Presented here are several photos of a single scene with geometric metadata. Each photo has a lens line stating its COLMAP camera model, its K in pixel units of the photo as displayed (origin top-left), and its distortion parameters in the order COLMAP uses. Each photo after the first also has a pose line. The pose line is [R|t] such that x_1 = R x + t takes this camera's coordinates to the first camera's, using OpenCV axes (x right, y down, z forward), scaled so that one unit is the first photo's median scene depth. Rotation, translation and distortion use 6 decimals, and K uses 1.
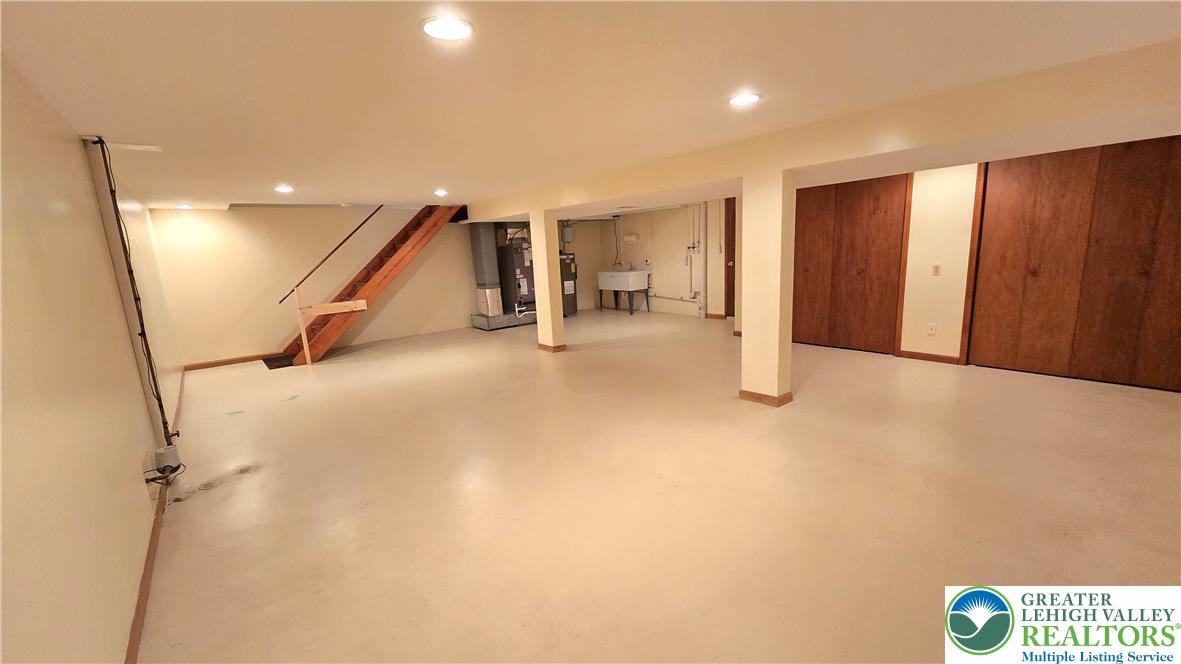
lens RADIAL K [[454.3, 0, 590.5], [0, 454.3, 332.0], [0, 0, 1]] dist [0.000514, 0.000043]
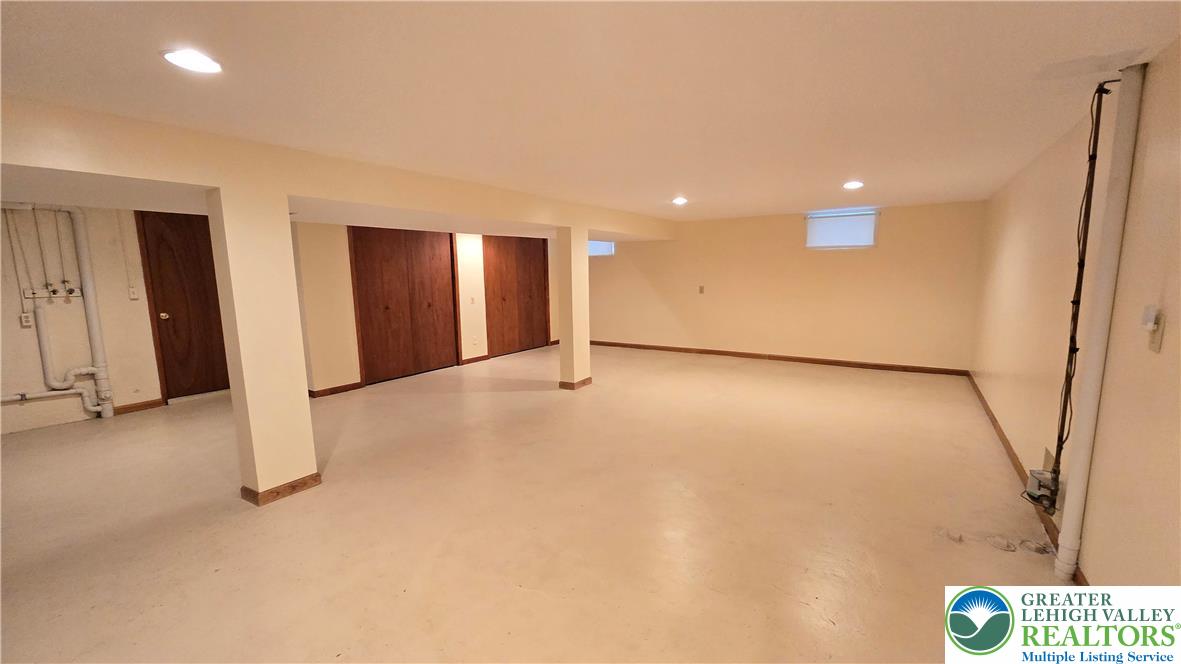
lens RADIAL K [[454.3, 0, 590.5], [0, 454.3, 332.0], [0, 0, 1]] dist [0.000514, 0.000043]
pose [[-0.269966, -0.061849, 0.960881, -0.780657], [0.213904, 0.969146, 0.122479, -0.135113], [-0.938809, 0.238602, -0.248407, 1.028122]]
